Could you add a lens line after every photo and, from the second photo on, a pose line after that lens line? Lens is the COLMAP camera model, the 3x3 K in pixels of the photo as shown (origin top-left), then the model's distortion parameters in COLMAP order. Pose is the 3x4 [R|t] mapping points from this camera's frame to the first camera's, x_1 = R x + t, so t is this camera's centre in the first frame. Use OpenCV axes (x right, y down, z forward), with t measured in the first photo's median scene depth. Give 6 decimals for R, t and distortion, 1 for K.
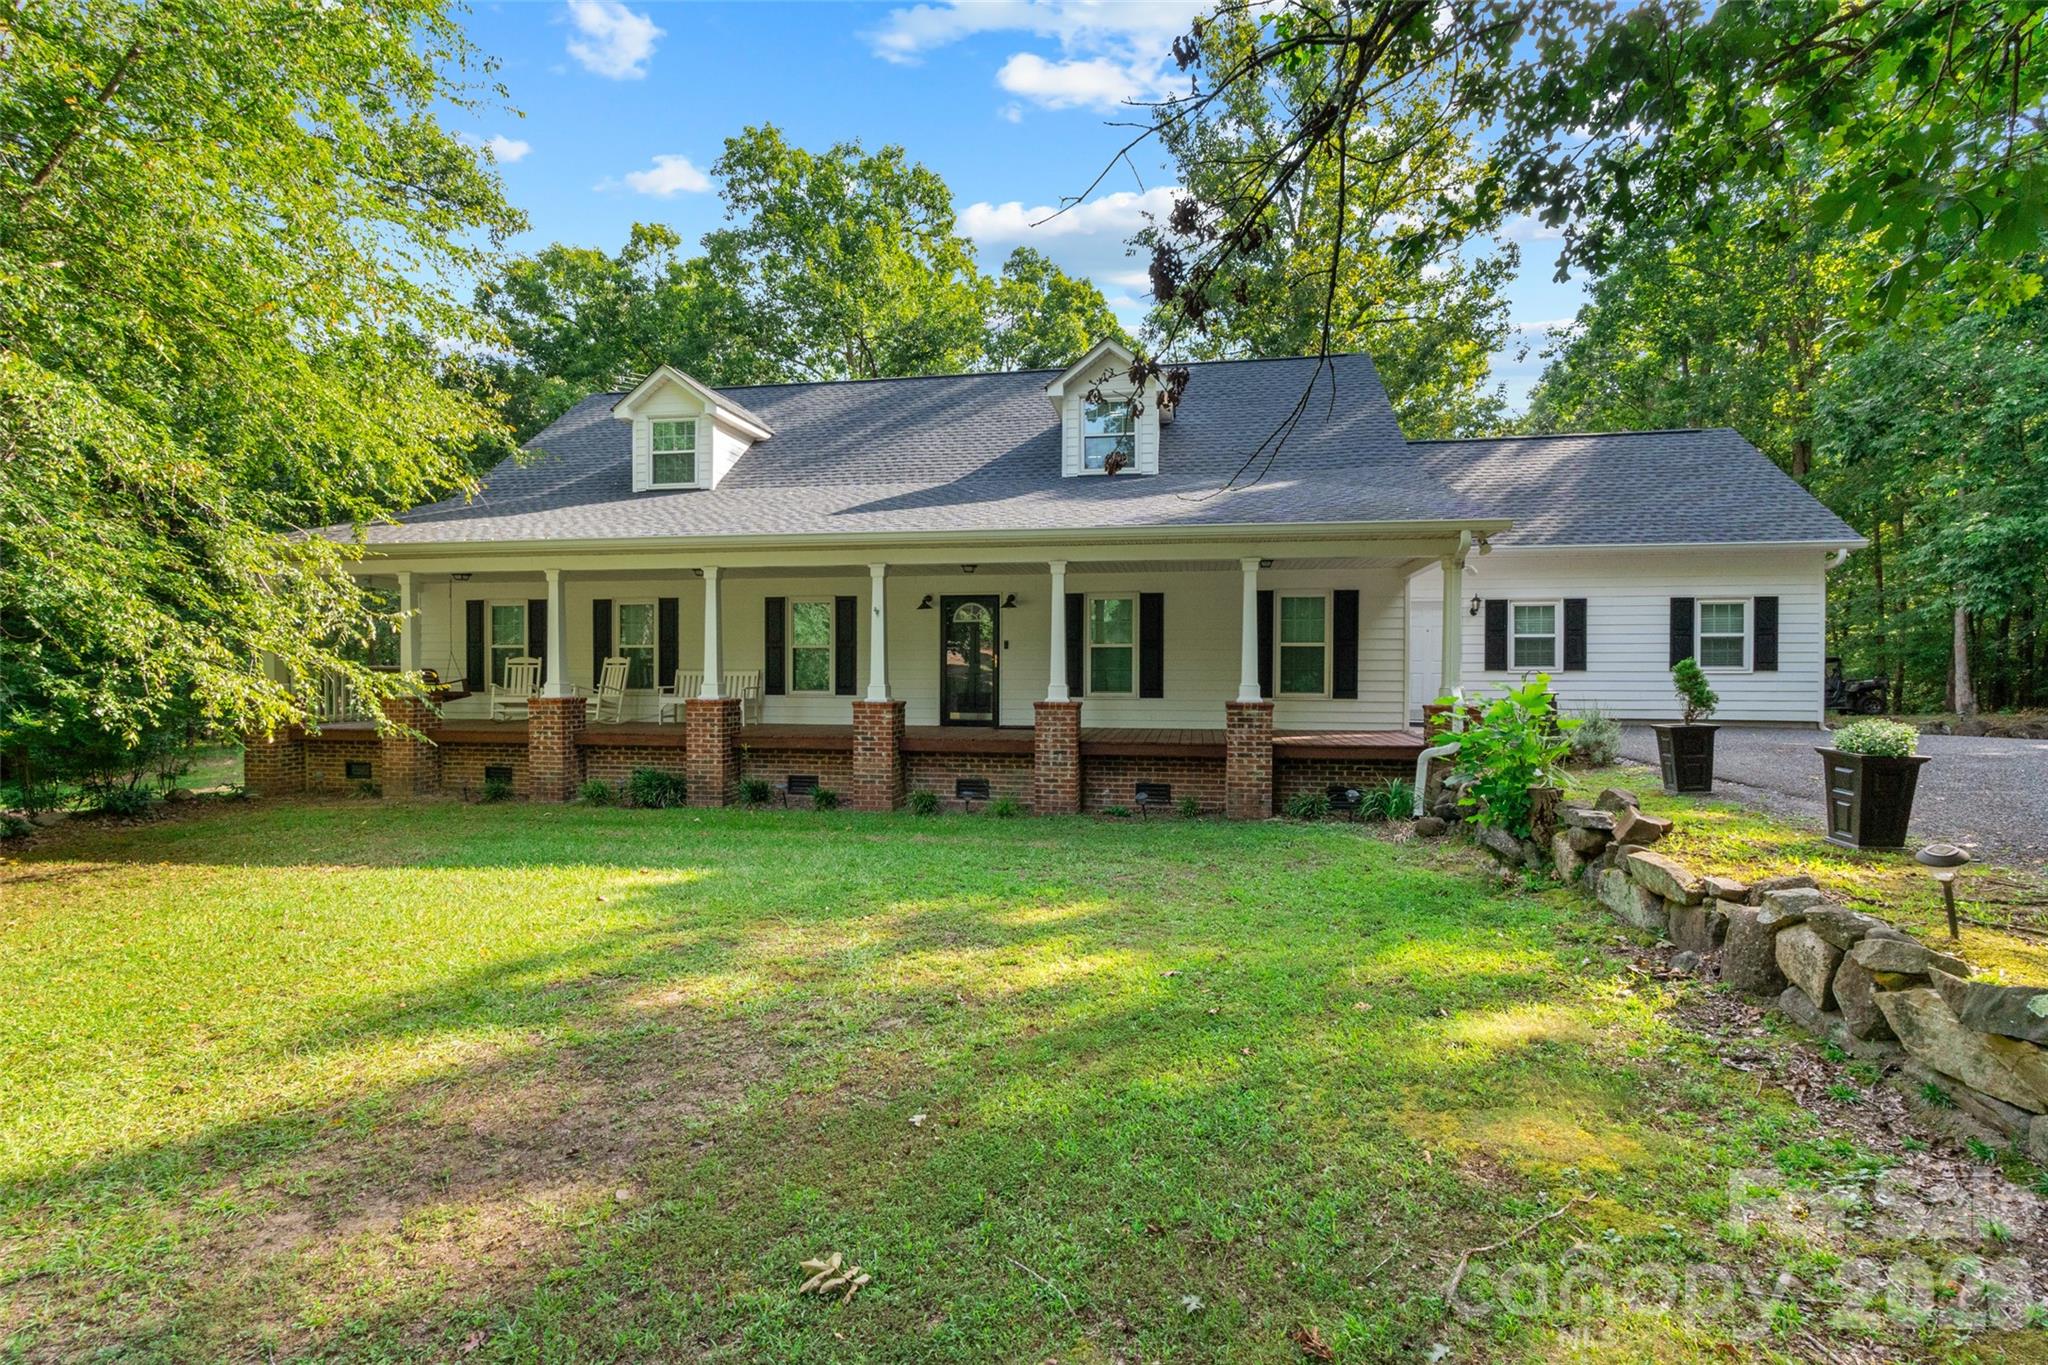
lens RADIAL K [[950.3, 0, 1028.4], [0, 950.3, 676.0], [0, 0, 1]] dist [0.003945, -0.001902]
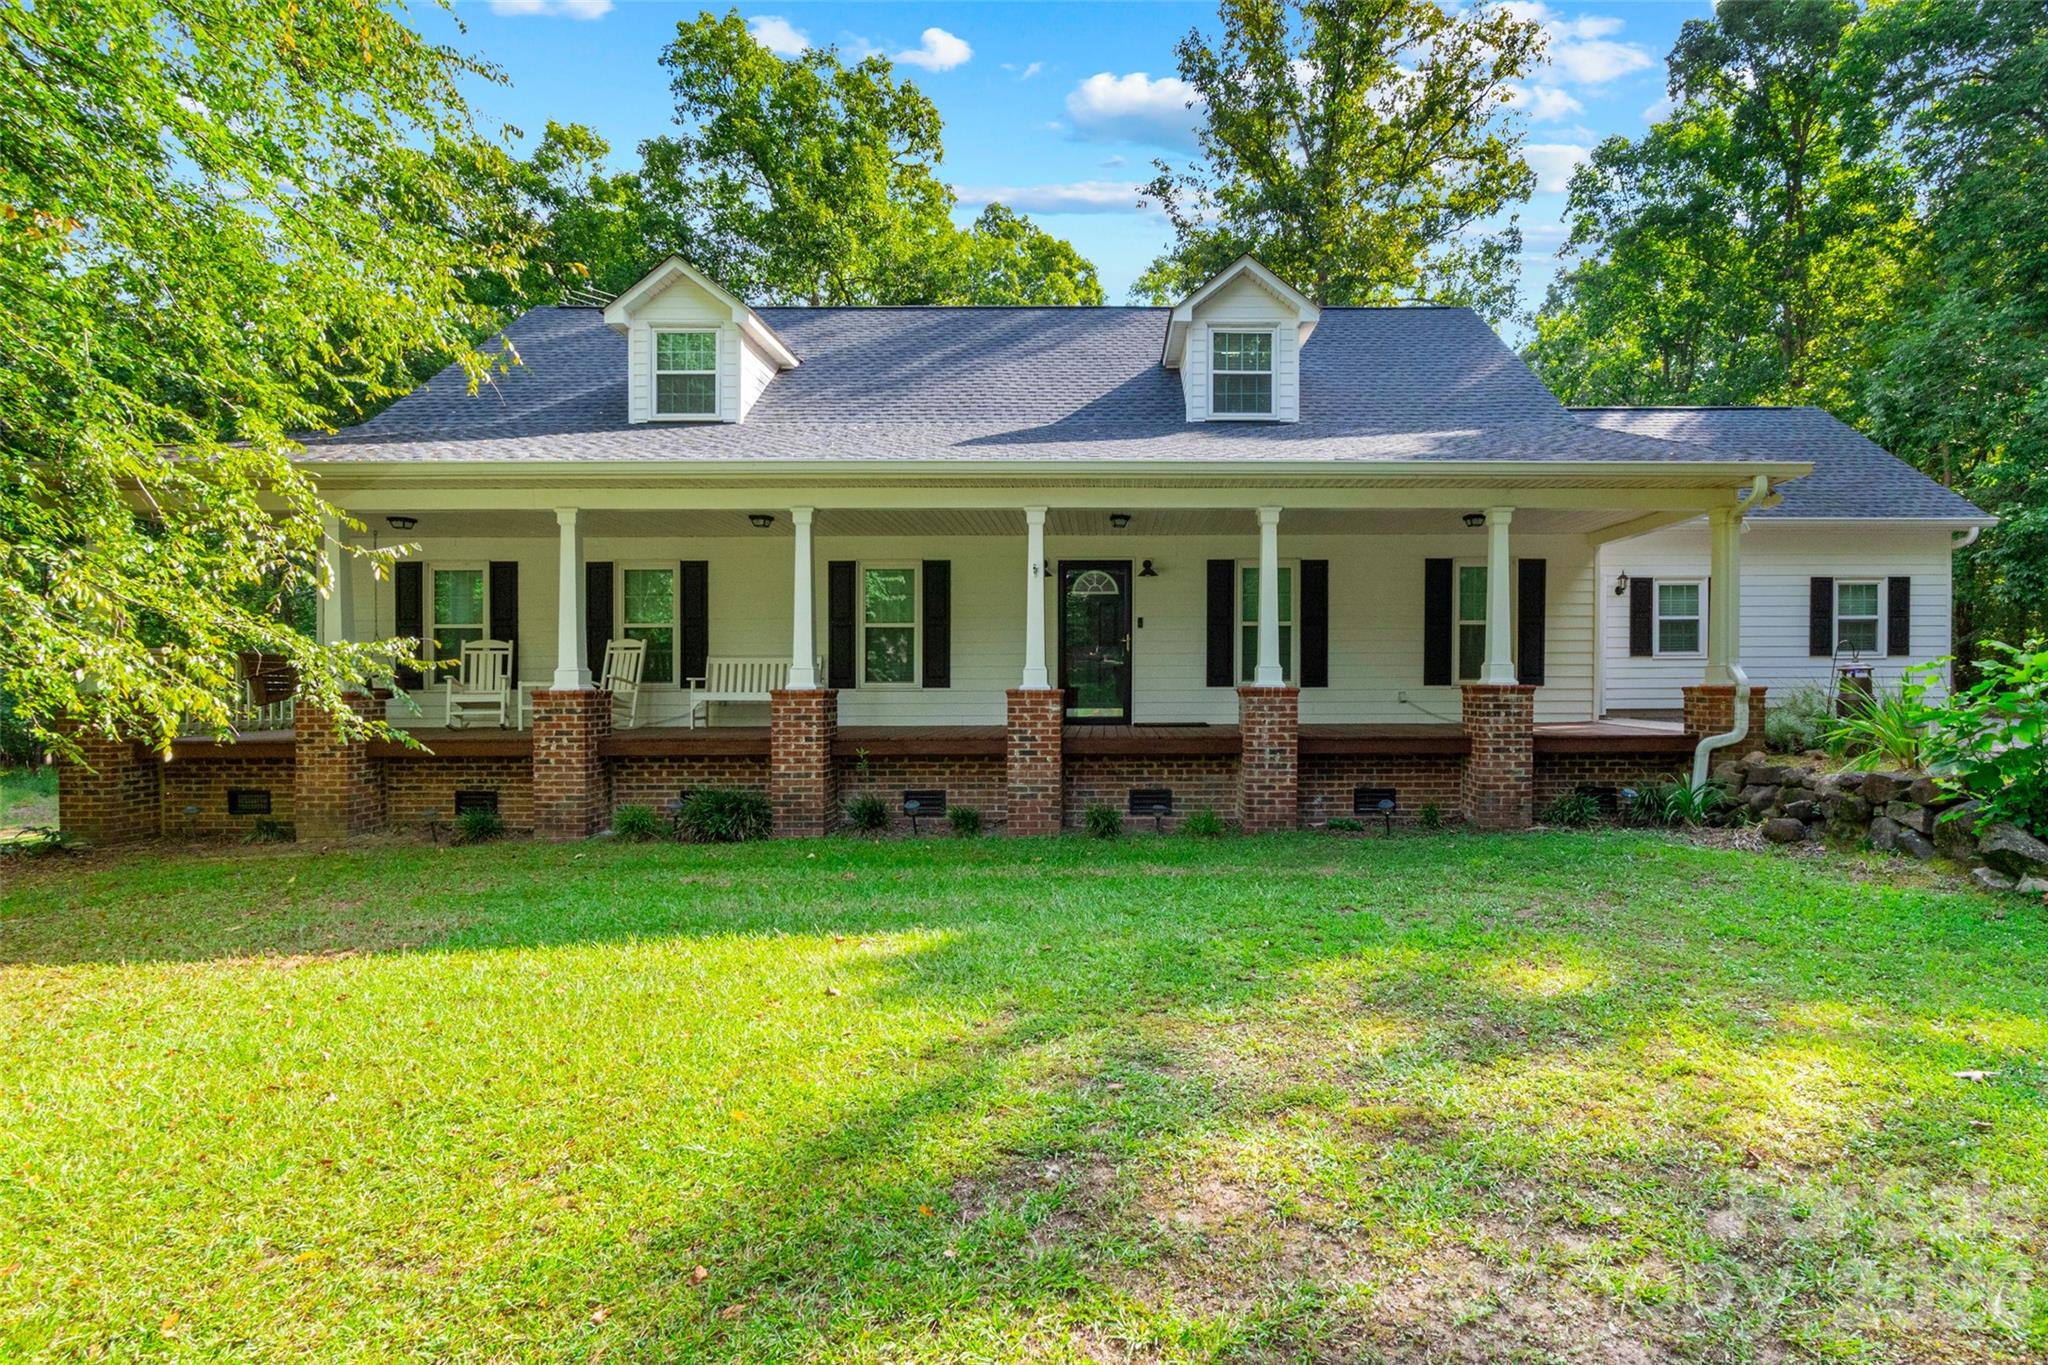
lens RADIAL K [[950.3, 0, 1020.1], [0, 950.3, 687.5], [0, 0, 1]] dist [0.003945, -0.001902]
pose [[0.985860, -0.008575, 0.167350, -0.247294], [0.010206, 0.999908, -0.008885, 0.026457], [-0.167259, 0.010467, 0.985857, 0.216143]]
